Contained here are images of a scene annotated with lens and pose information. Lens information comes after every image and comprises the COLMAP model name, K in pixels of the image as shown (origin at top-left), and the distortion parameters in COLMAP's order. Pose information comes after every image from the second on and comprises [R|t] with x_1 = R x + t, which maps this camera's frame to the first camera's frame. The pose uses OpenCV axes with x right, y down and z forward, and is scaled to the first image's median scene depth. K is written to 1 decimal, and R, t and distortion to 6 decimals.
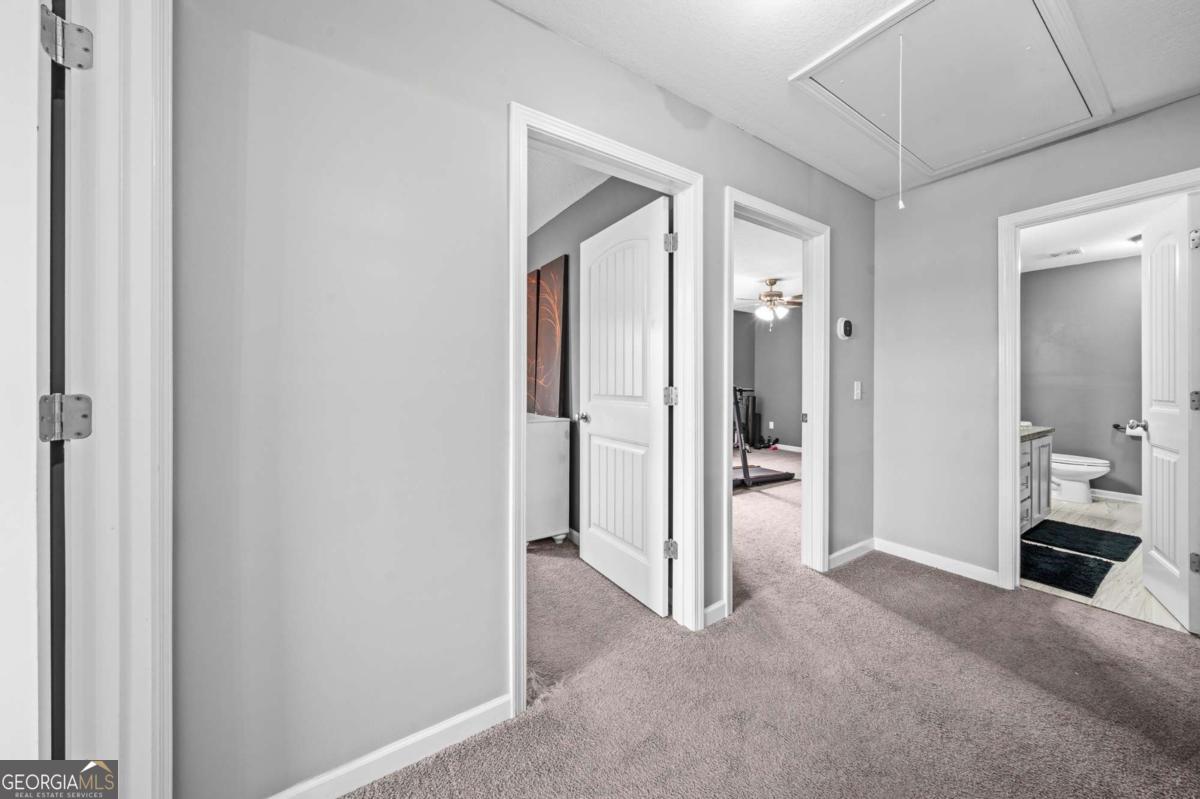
lens RADIAL K [[417.9, 0, 606.6], [0, 417.9, 388.4], [0, 0, 1]] dist [0.000198, -0.000014]
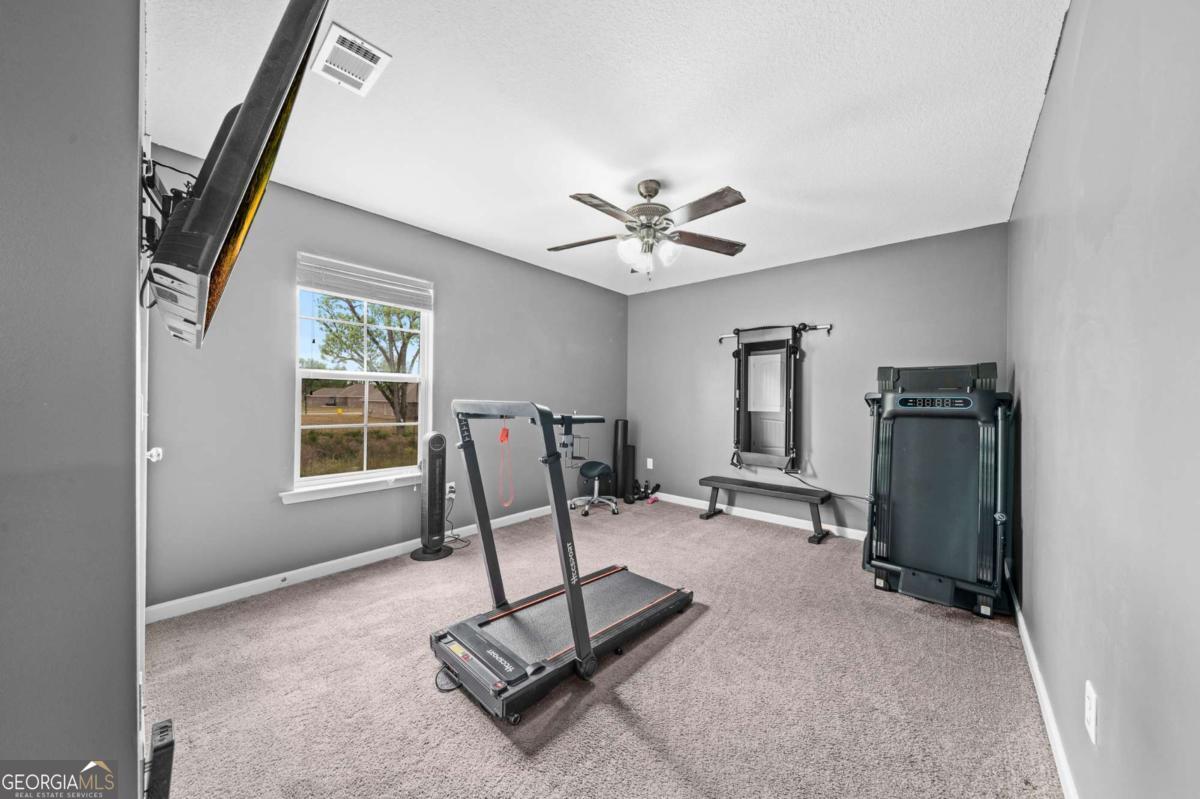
lens RADIAL K [[393.2, 0, 594.8], [0, 393.2, 403.6], [0, 0, 1]] dist [0.000015, 0.000000]
pose [[0.971943, 0.000340, 0.235215, 0.162486], [0.001672, 0.999964, -0.008352, -0.003886], [-0.235210, 0.008511, 0.971907, 0.412405]]
